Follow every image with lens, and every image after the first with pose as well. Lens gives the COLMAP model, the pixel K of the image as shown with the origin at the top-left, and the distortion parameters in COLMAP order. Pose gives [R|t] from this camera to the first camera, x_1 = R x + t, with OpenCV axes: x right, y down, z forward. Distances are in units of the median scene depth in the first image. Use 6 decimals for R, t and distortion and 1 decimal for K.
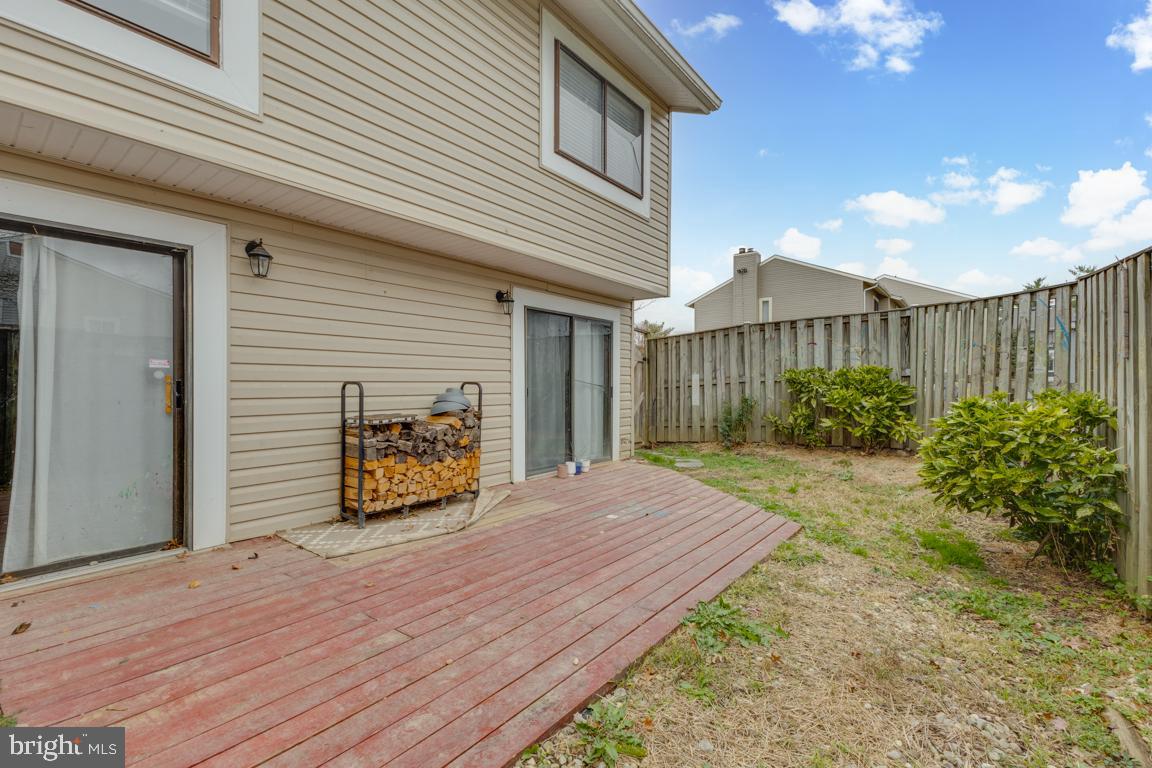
lens RADIAL K [[507.1, 0, 576.9], [0, 507.1, 382.8], [0, 0, 1]] dist [-0.001314, 0.000743]
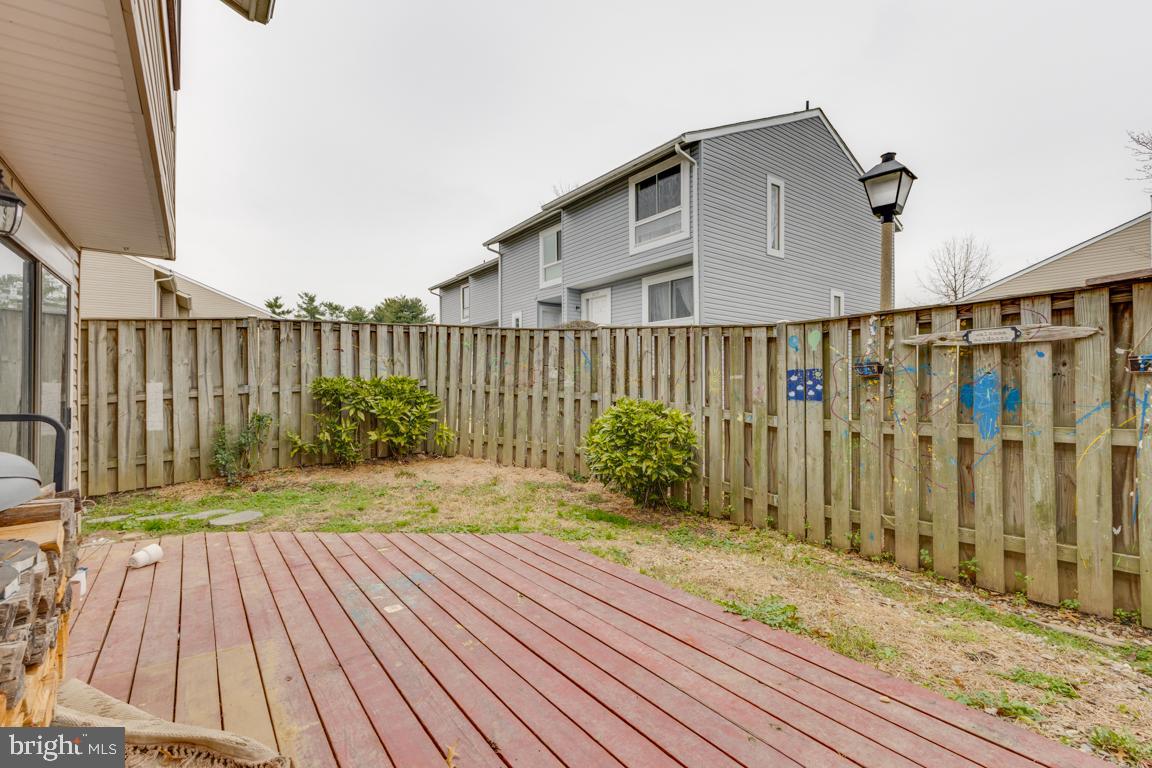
lens RADIAL K [[507.1, 0, 576.0], [0, 507.1, 382.5], [0, 0, 1]] dist [-0.001314, 0.000743]
pose [[0.259471, 0.001916, 0.965749, -0.300167], [0.005112, 0.999981, -0.003358, -0.014527], [-0.965737, 0.005808, 0.259457, 0.360938]]
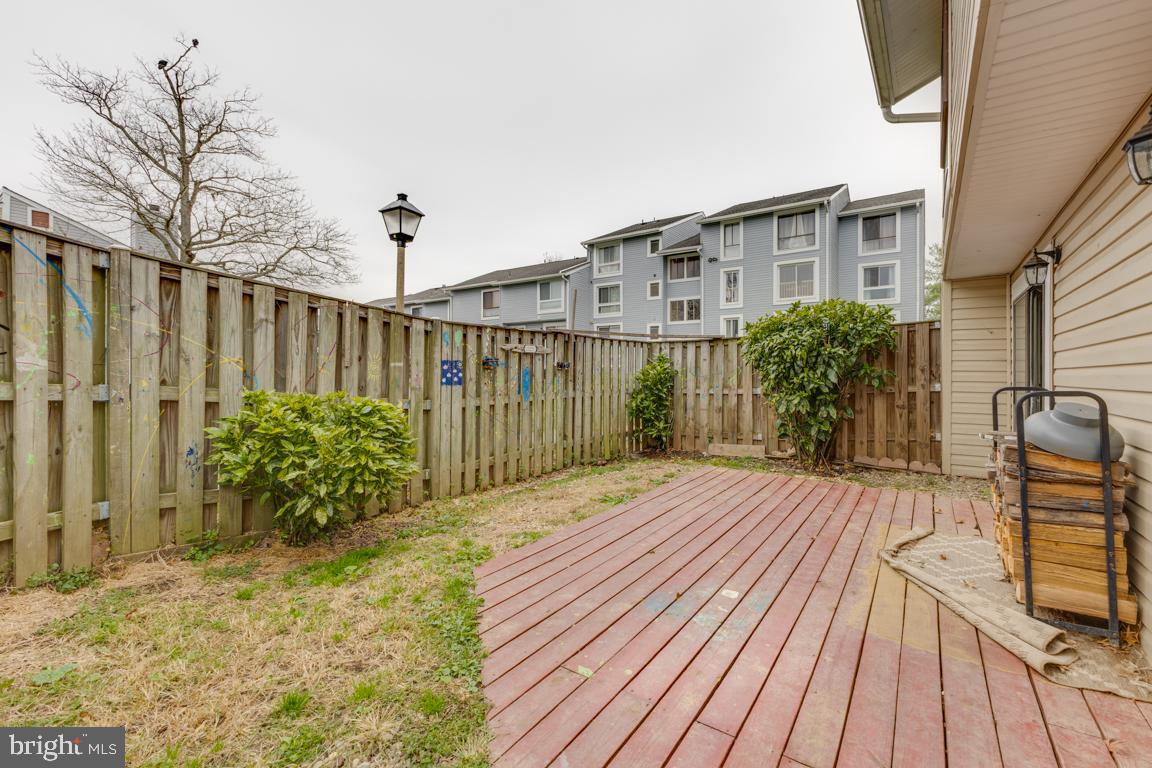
lens RADIAL K [[507.1, 0, 574.2], [0, 507.1, 374.3], [0, 0, 1]] dist [-0.001314, 0.000743]
pose [[-0.998415, -0.005437, -0.056026, 0.186087], [-0.005426, 0.999985, -0.000342, -0.010938], [0.056027, -0.000038, -0.998429, 0.985559]]
